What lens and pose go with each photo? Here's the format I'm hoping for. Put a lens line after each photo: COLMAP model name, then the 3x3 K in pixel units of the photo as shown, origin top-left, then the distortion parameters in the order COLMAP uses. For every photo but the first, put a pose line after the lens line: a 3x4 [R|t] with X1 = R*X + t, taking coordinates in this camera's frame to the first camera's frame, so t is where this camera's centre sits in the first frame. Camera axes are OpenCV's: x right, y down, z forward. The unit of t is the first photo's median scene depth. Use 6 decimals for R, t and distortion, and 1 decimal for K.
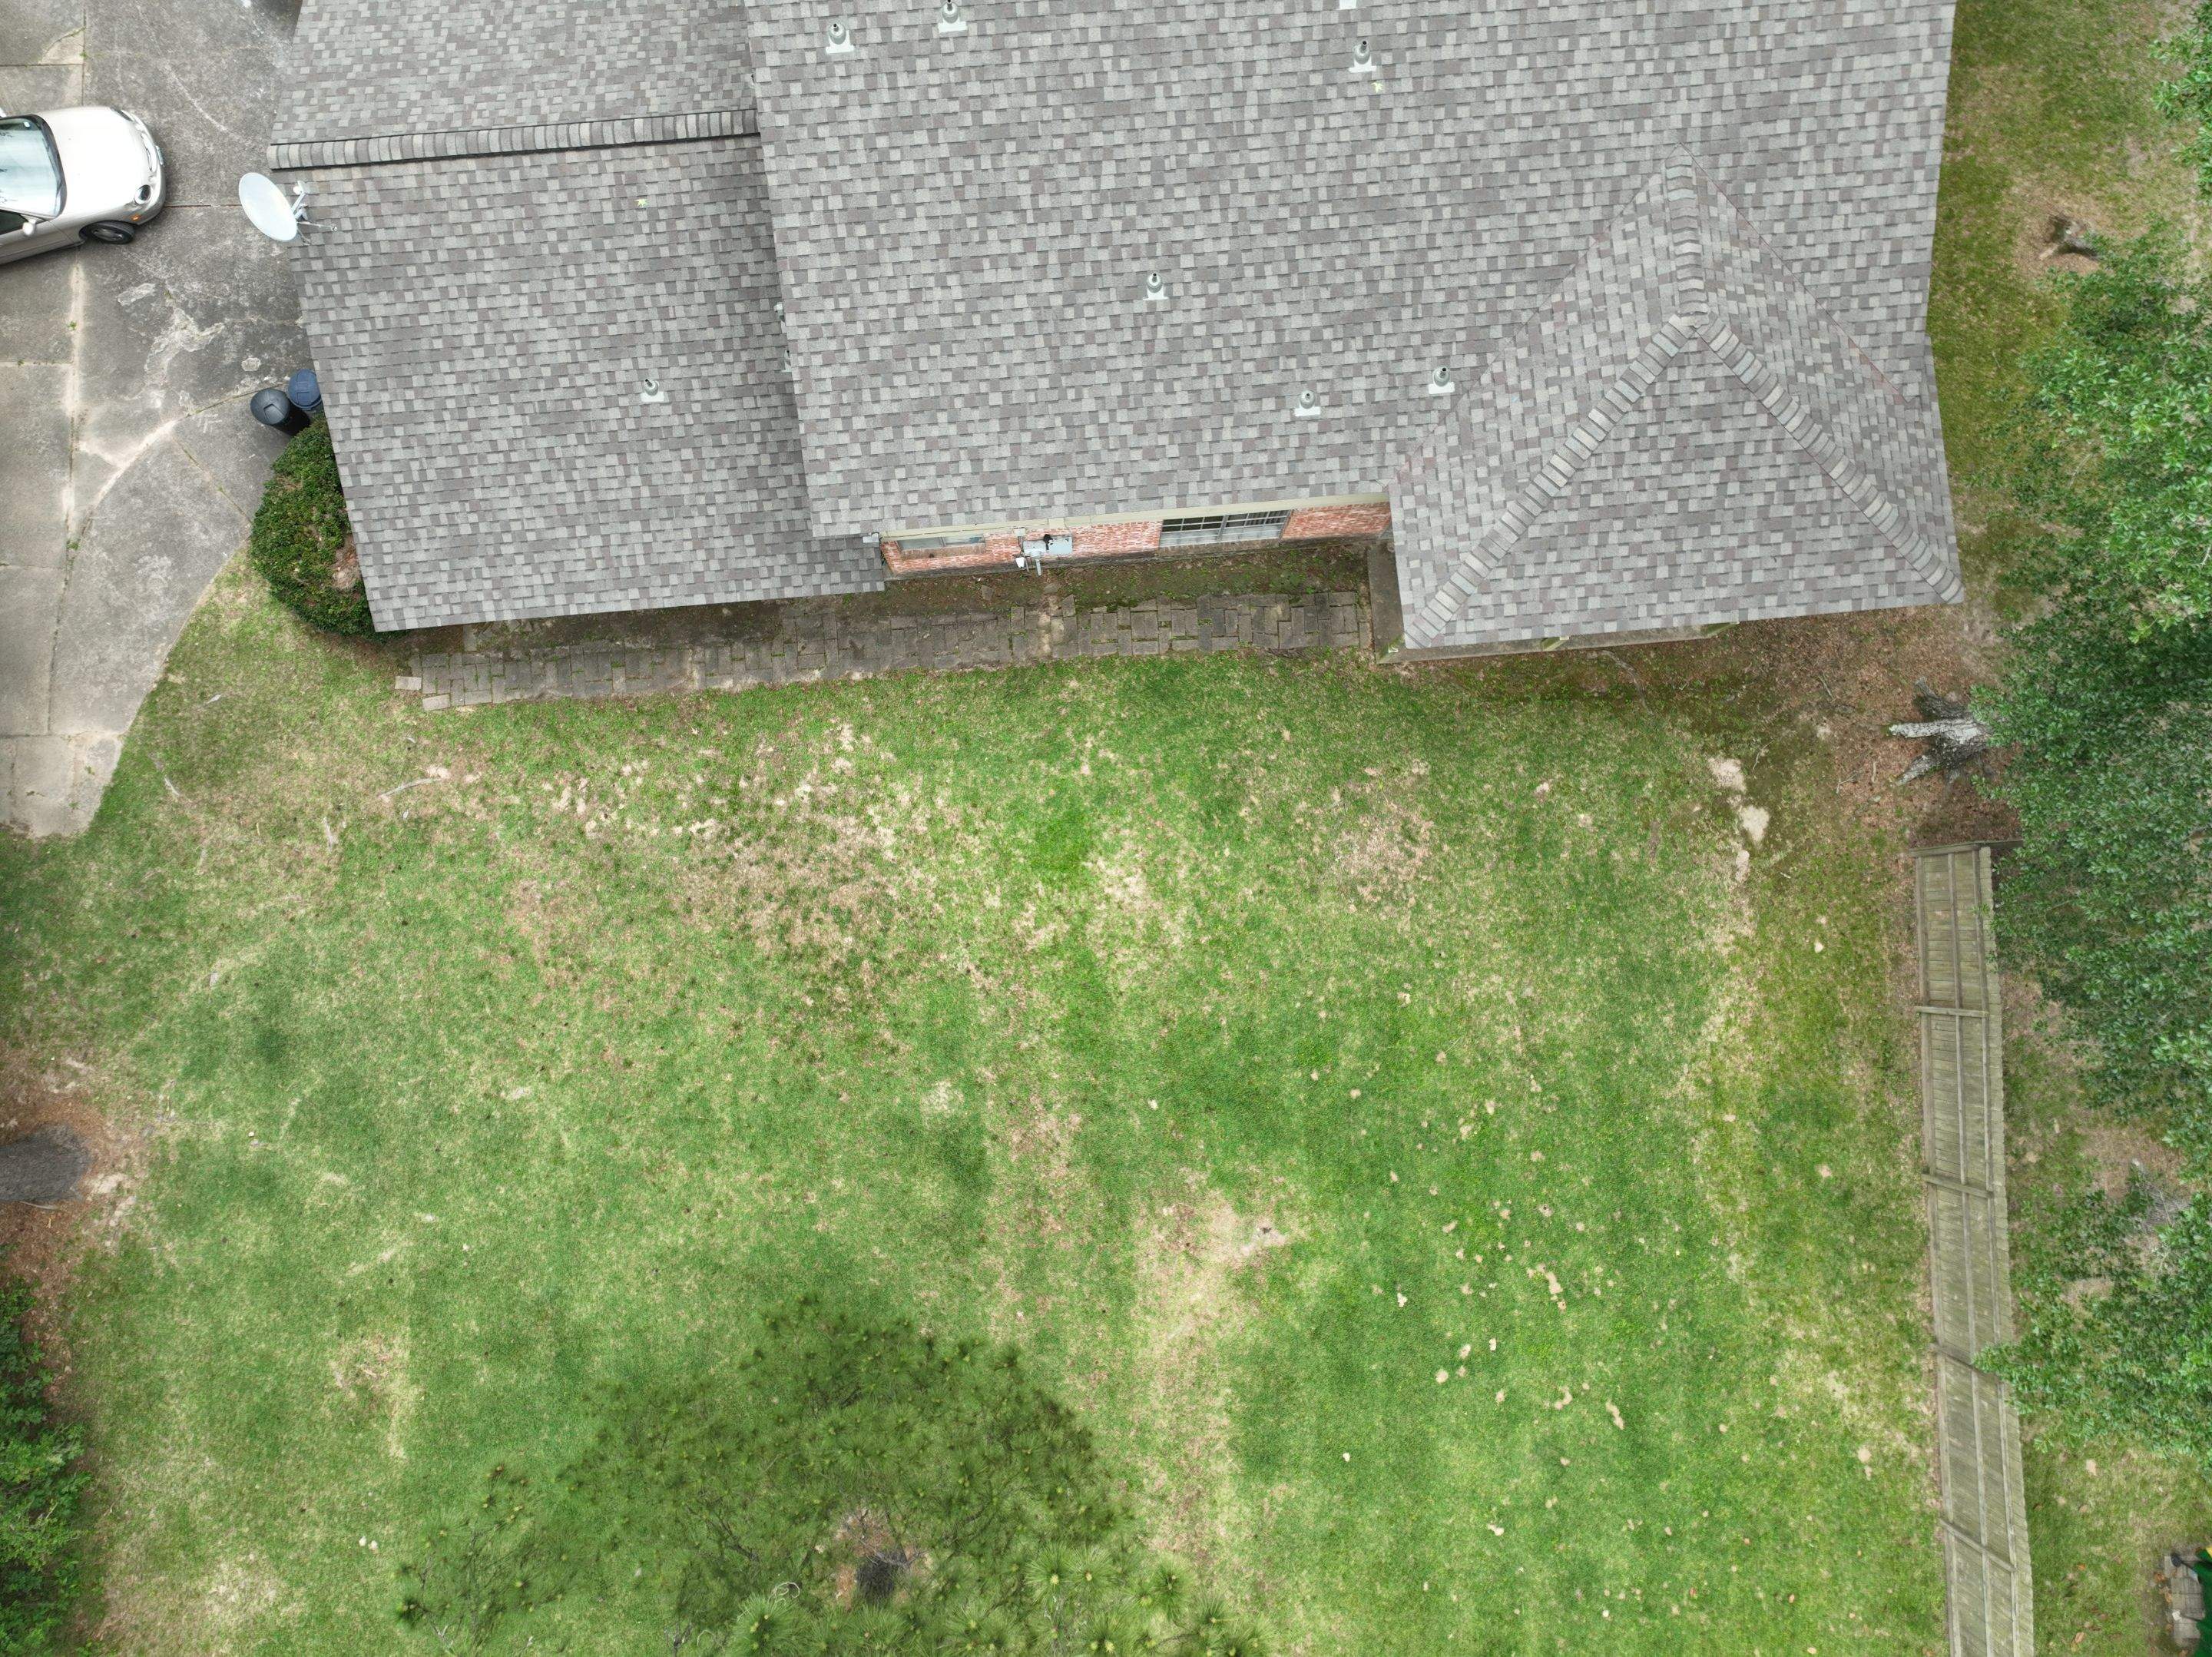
lens RADIAL K [[1556.8, 0, 1103.5], [0, 1556.8, 827.4], [0, 0, 1]] dist [-0.002714, 0.018109]
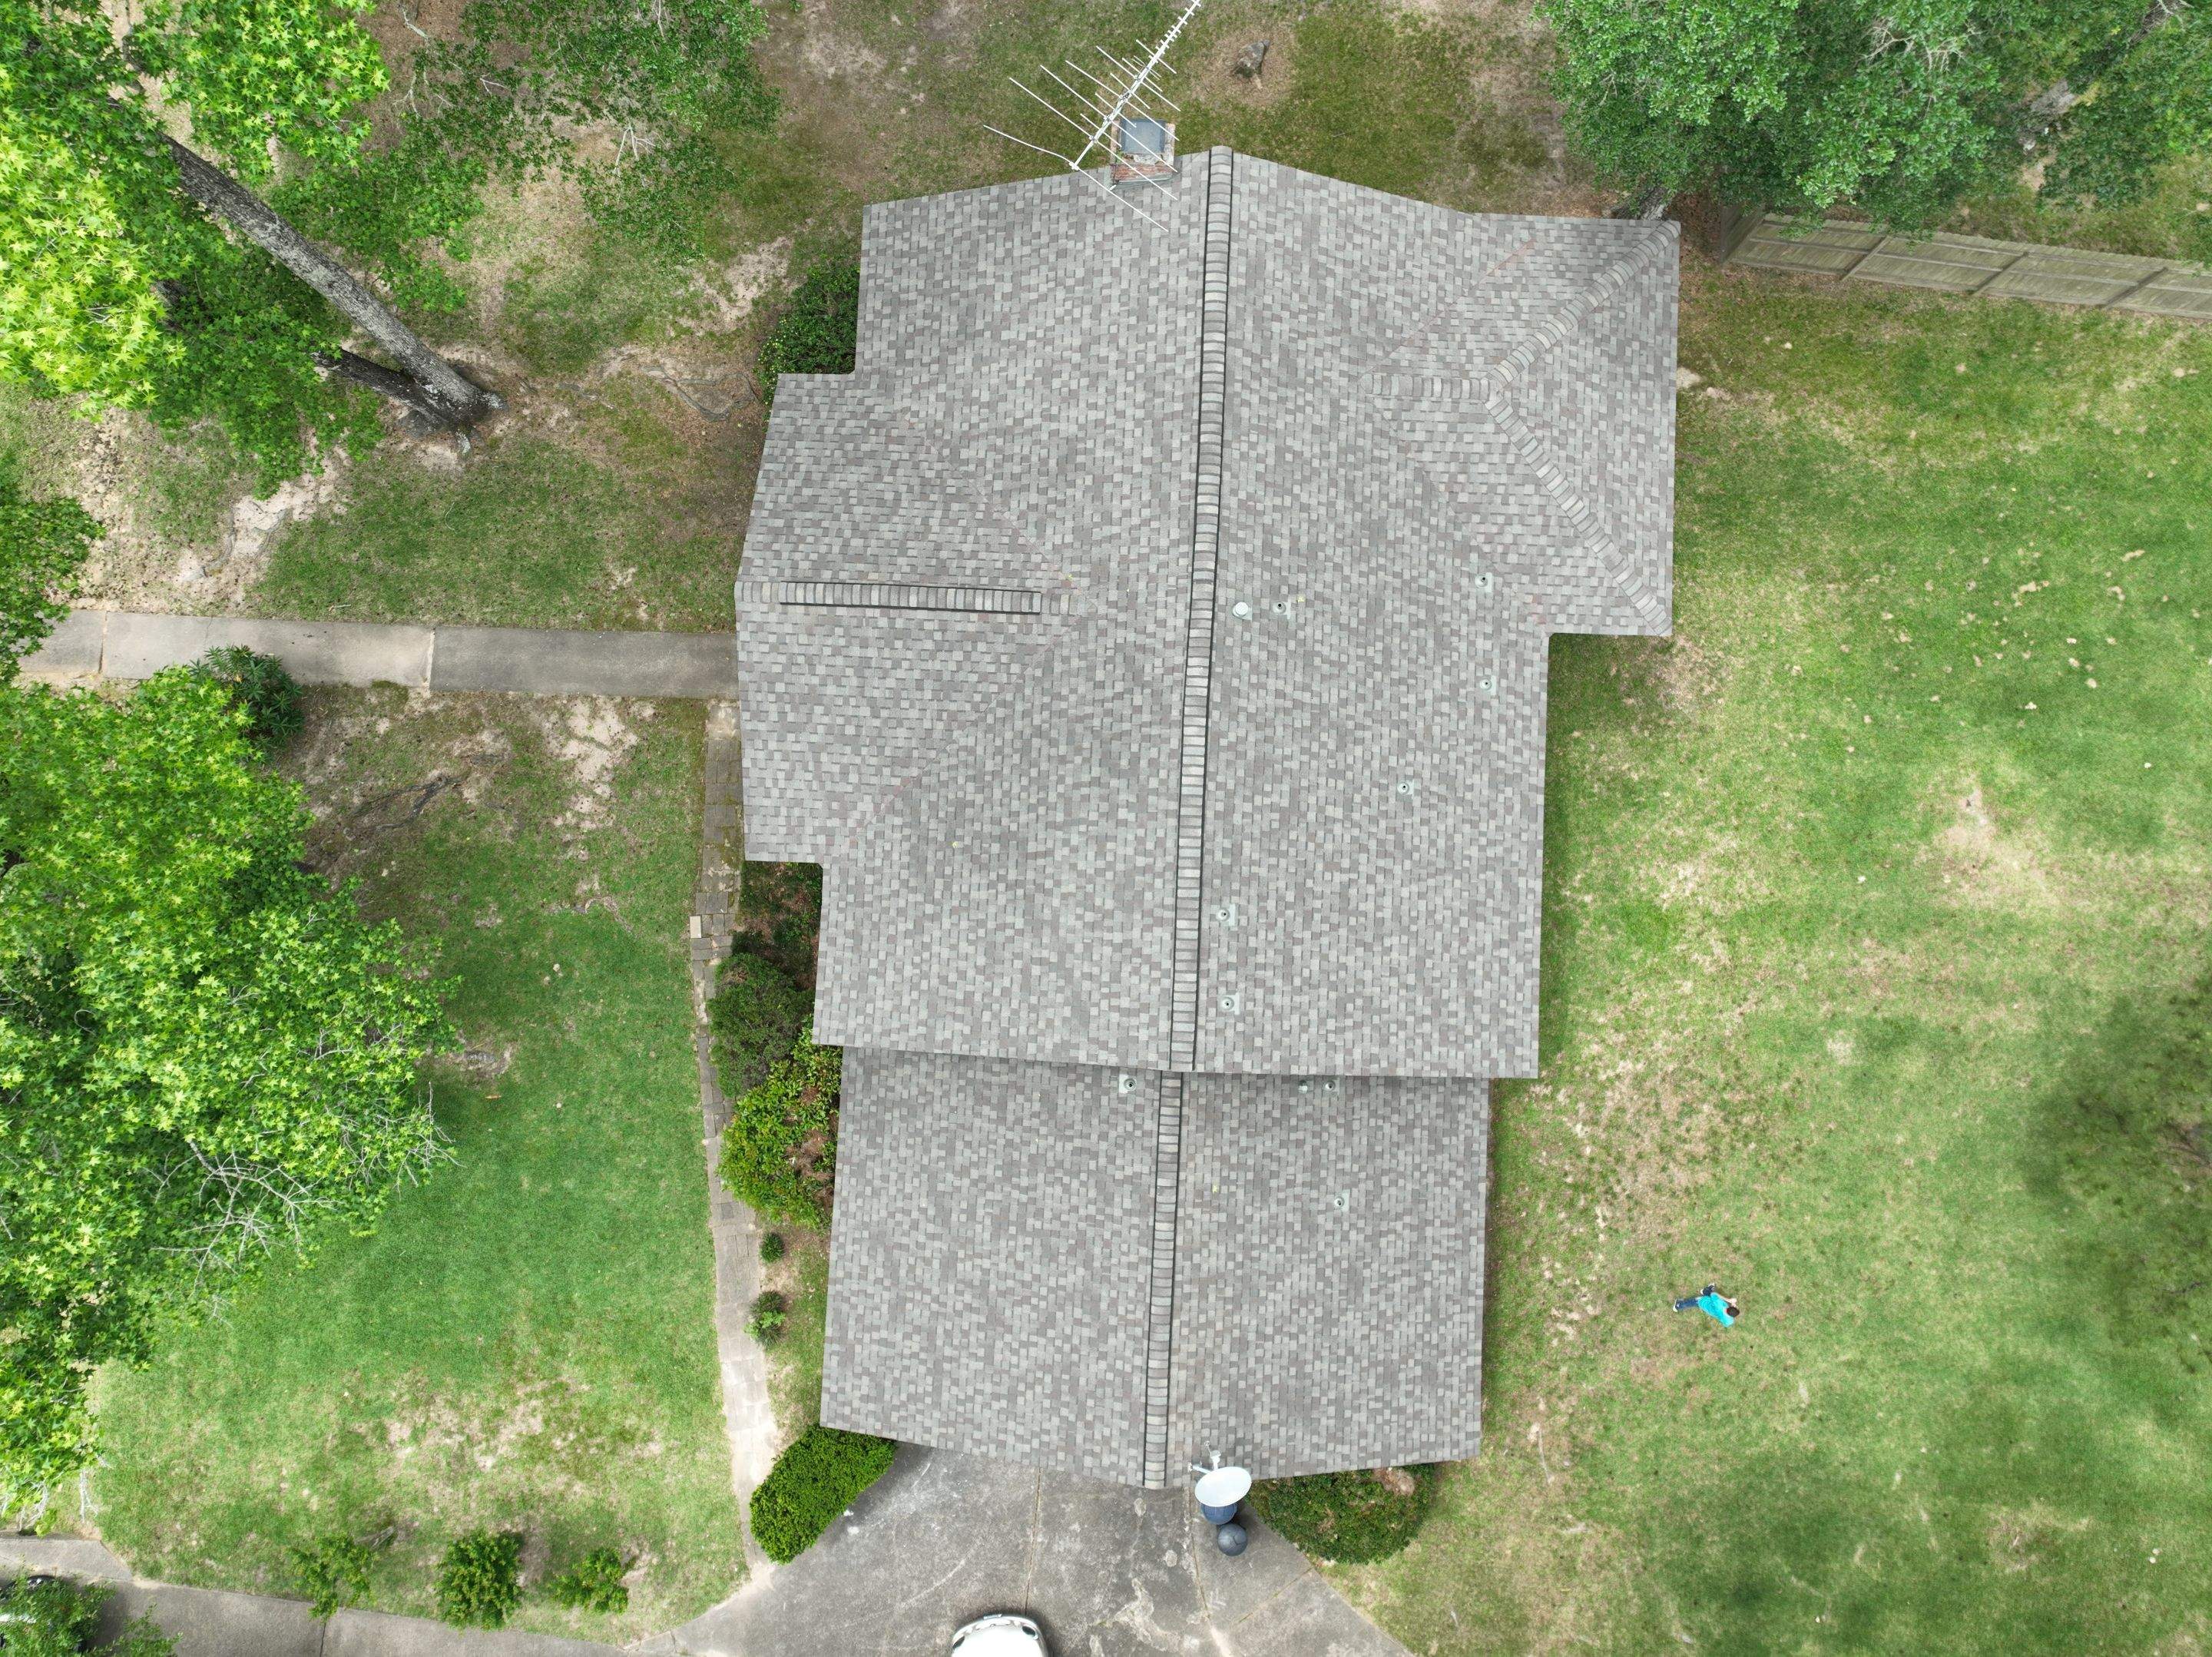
lens RADIAL K [[1556.8, 0, 1103.2], [0, 1556.8, 827.2], [0, 0, 1]] dist [-0.002714, 0.018109]
pose [[0.129059, -0.989185, 0.069687, -0.110515], [0.988895, 0.133606, 0.065081, -0.612540], [-0.073688, 0.060514, 0.995444, -0.245222]]
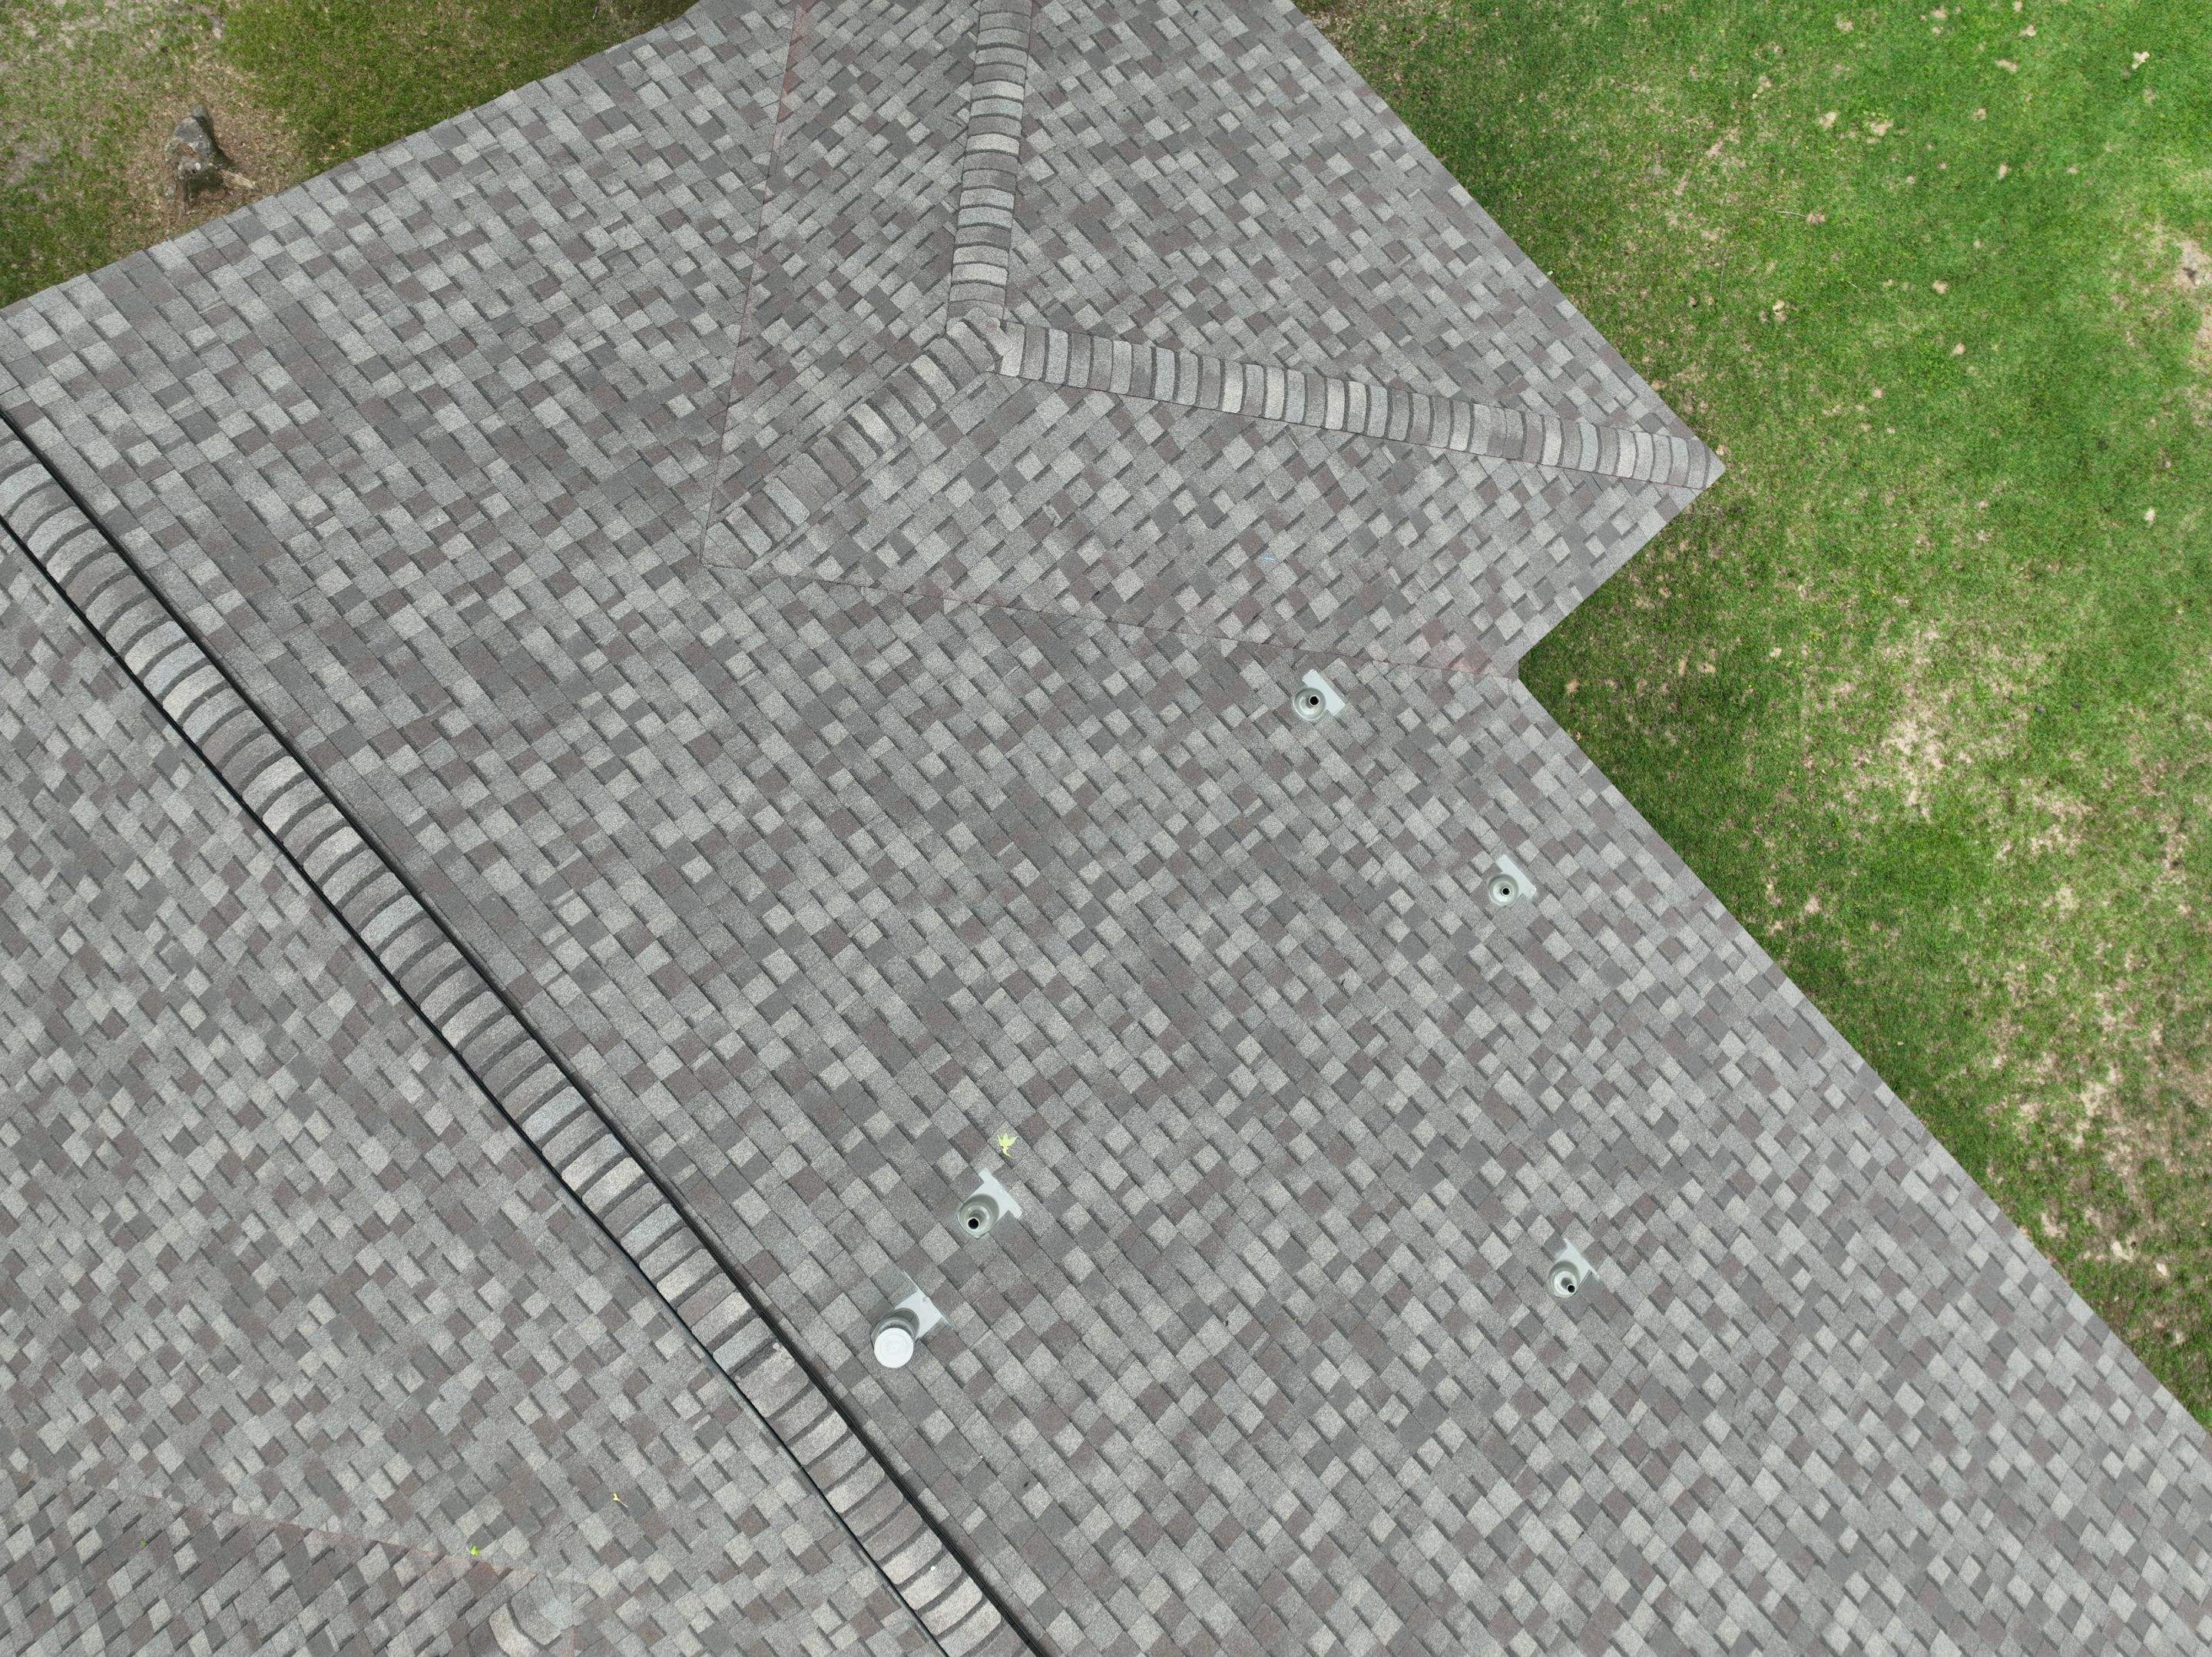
lens RADIAL K [[1556.8, 0, 1102.3], [0, 1556.8, 826.8], [0, 0, 1]] dist [-0.002714, 0.018109]
pose [[-0.596074, -0.800697, 0.059838, 0.180464], [0.800321, -0.586483, 0.124596, -0.398843], [-0.064670, 0.122159, 0.990401, 0.469612]]
